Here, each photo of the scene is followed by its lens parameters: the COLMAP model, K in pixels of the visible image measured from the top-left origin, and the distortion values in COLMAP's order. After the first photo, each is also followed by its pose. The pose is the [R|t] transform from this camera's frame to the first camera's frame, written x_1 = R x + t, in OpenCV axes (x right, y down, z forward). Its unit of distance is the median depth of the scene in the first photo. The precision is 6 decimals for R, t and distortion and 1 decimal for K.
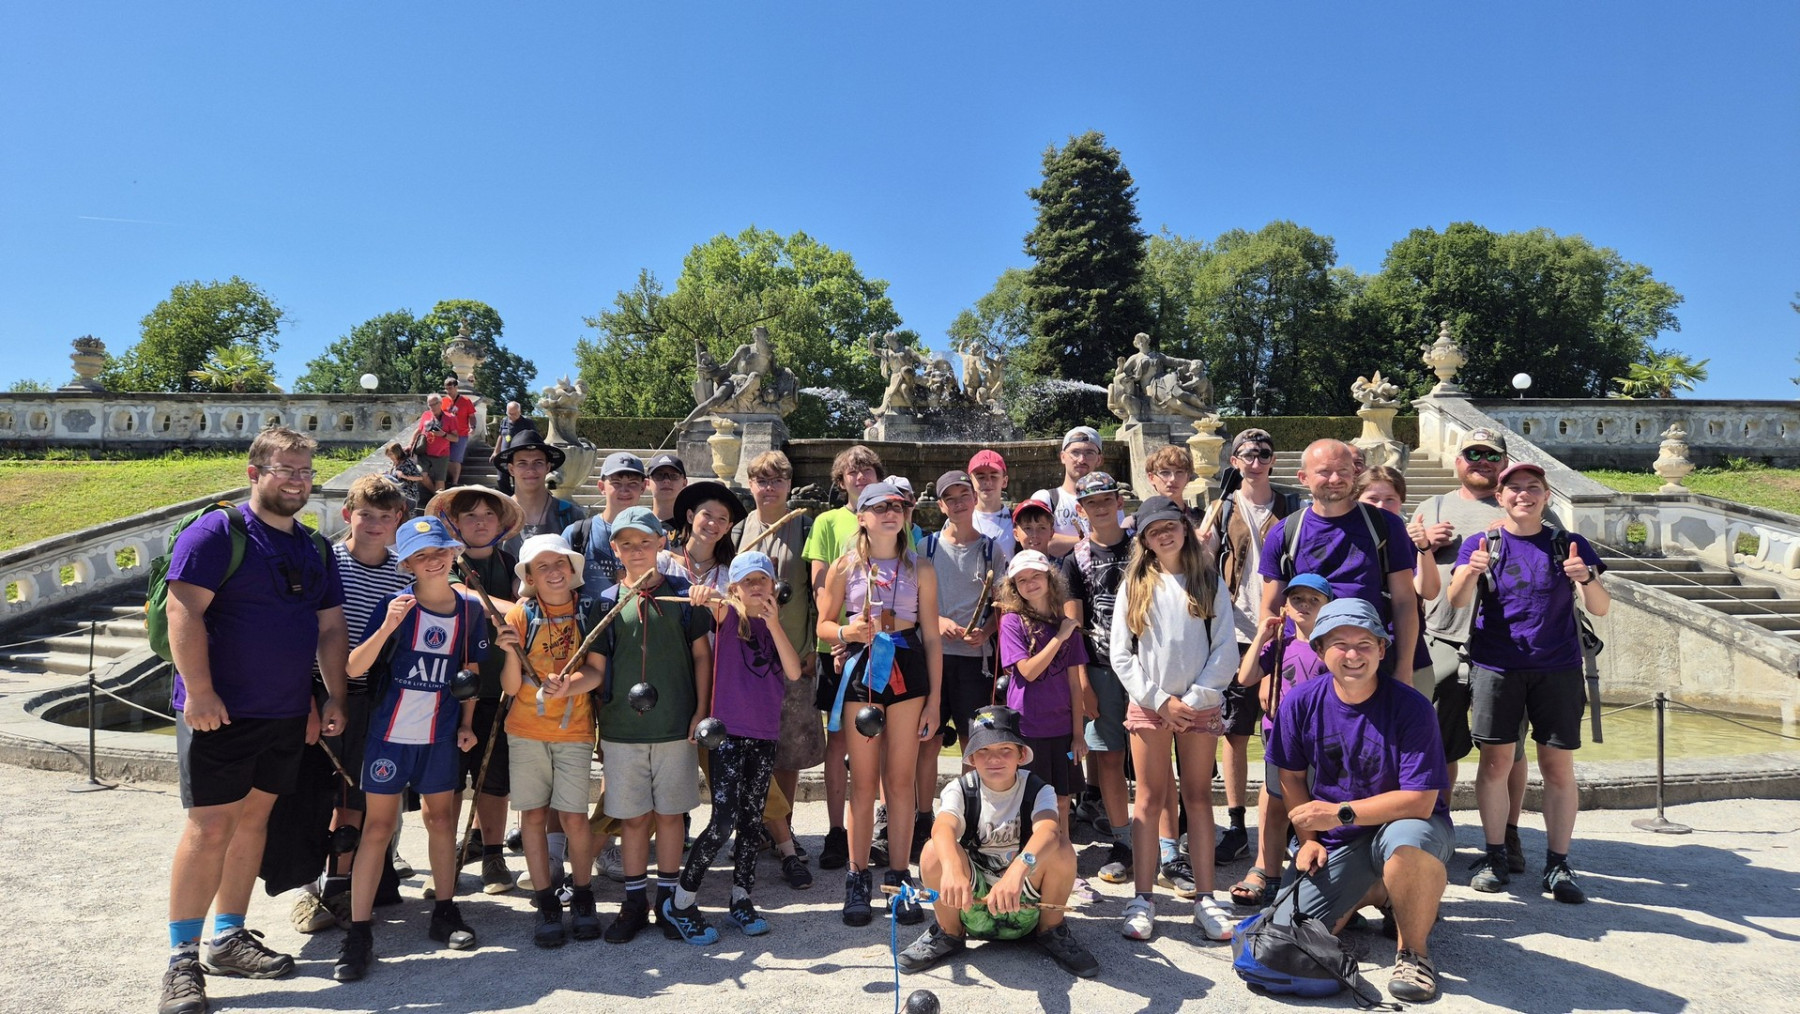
lens RADIAL K [[1199.8, 0, 888.4], [0, 1199.8, 507.6], [0, 0, 1]] dist [0.049682, -0.042566]
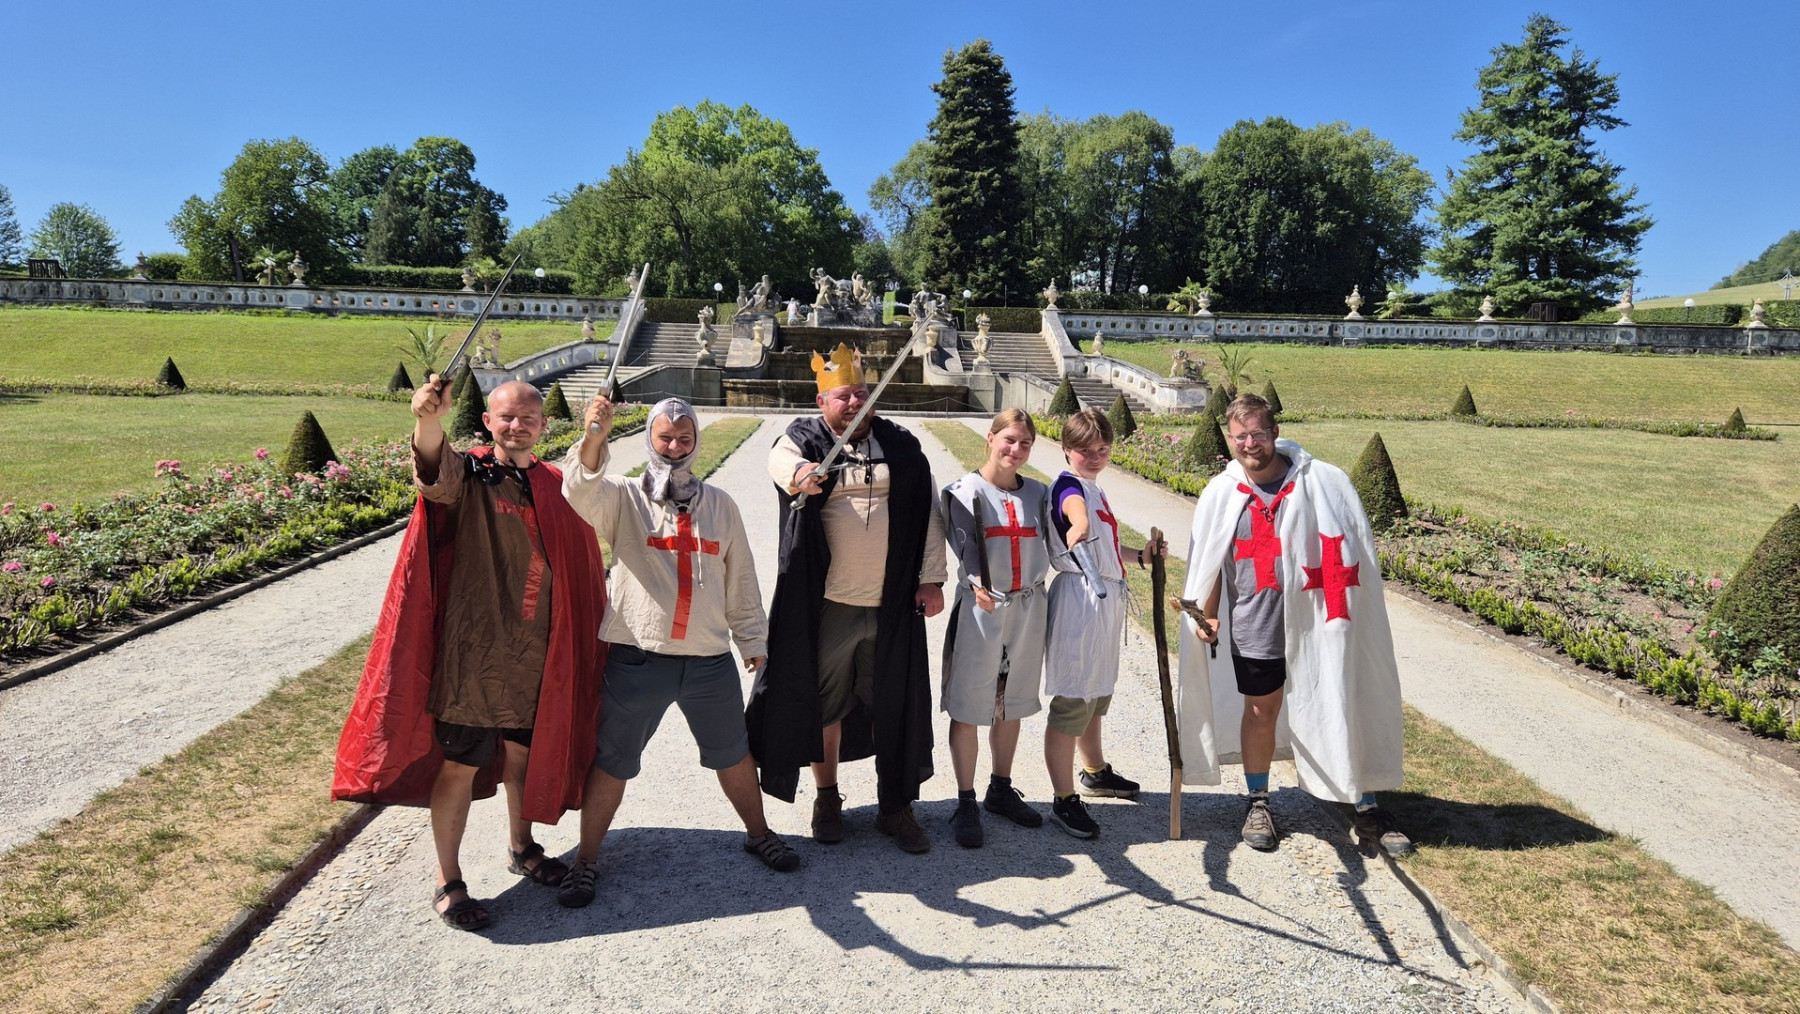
lens RADIAL K [[1189.2, 0, 900.0], [0, 1189.2, 507.0], [0, 0, 1]] dist [0.093622, -0.041700]
pose [[0.997363, 0.012567, 0.071483, -0.001250], [-0.022972, 0.988920, 0.146660, -0.013617], [-0.068848, -0.147915, 0.986601, -0.401406]]
